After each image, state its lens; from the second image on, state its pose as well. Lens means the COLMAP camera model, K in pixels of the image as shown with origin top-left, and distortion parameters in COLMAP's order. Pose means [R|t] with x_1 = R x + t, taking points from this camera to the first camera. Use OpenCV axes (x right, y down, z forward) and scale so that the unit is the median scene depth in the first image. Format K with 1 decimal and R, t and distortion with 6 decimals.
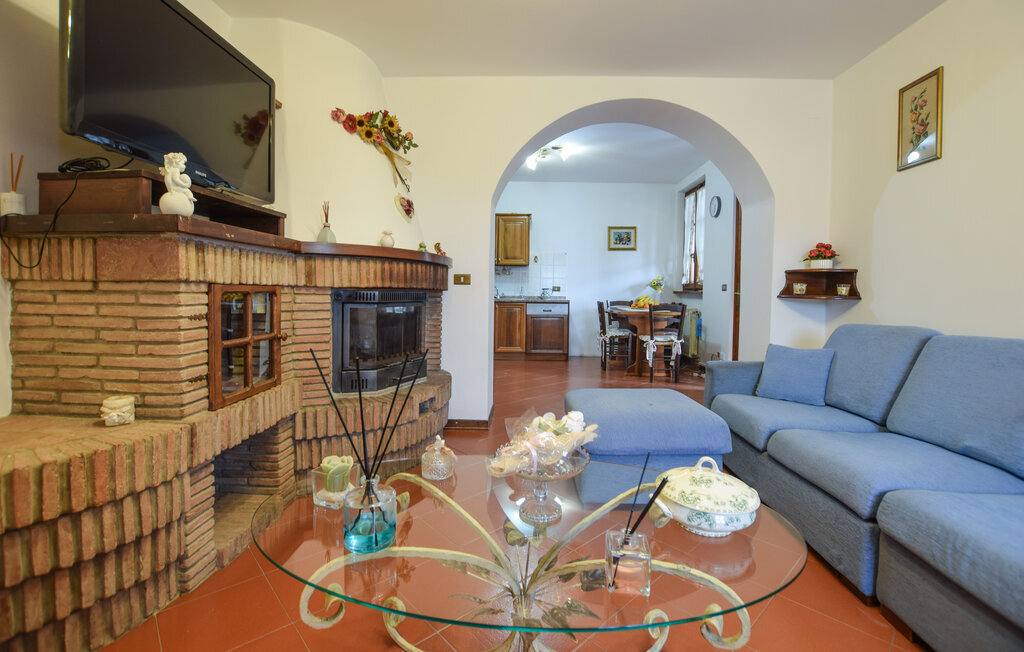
lens RADIAL K [[467.1, 0, 536.2], [0, 467.1, 297.7], [0, 0, 1]] dist [-0.033806, 0.003636]
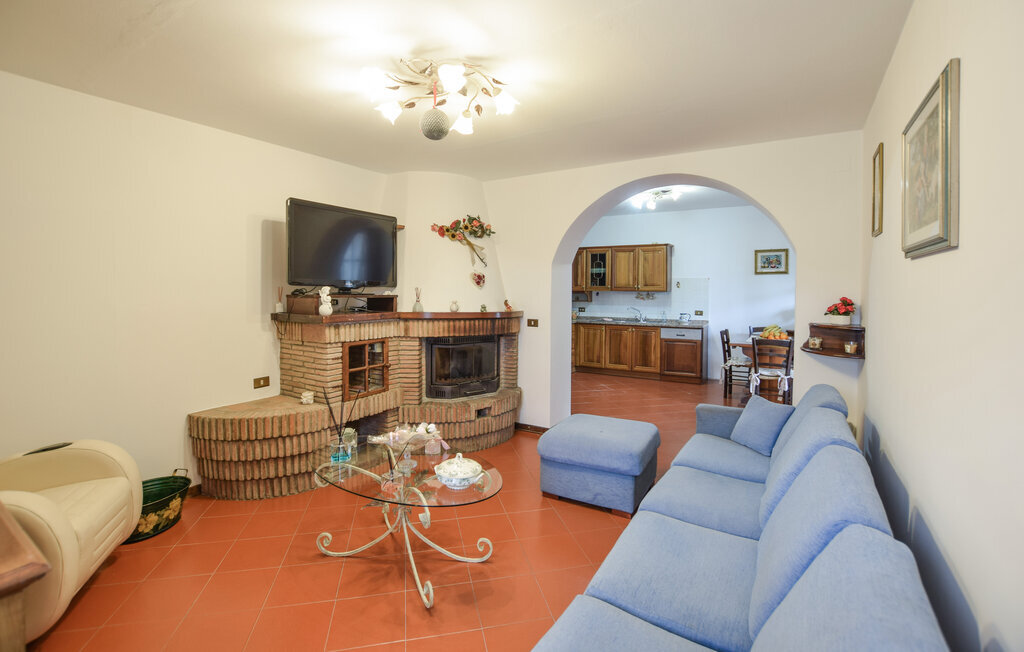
lens RADIAL K [[467.1, 0, 512.7], [0, 467.1, 298.1], [0, 0, 1]] dist [-0.033806, 0.003636]
pose [[0.862068, 0.002480, -0.506786, 0.812216], [-0.005304, 0.999977, -0.004130, -0.176948], [0.506765, 0.006248, 0.862062, -0.353129]]
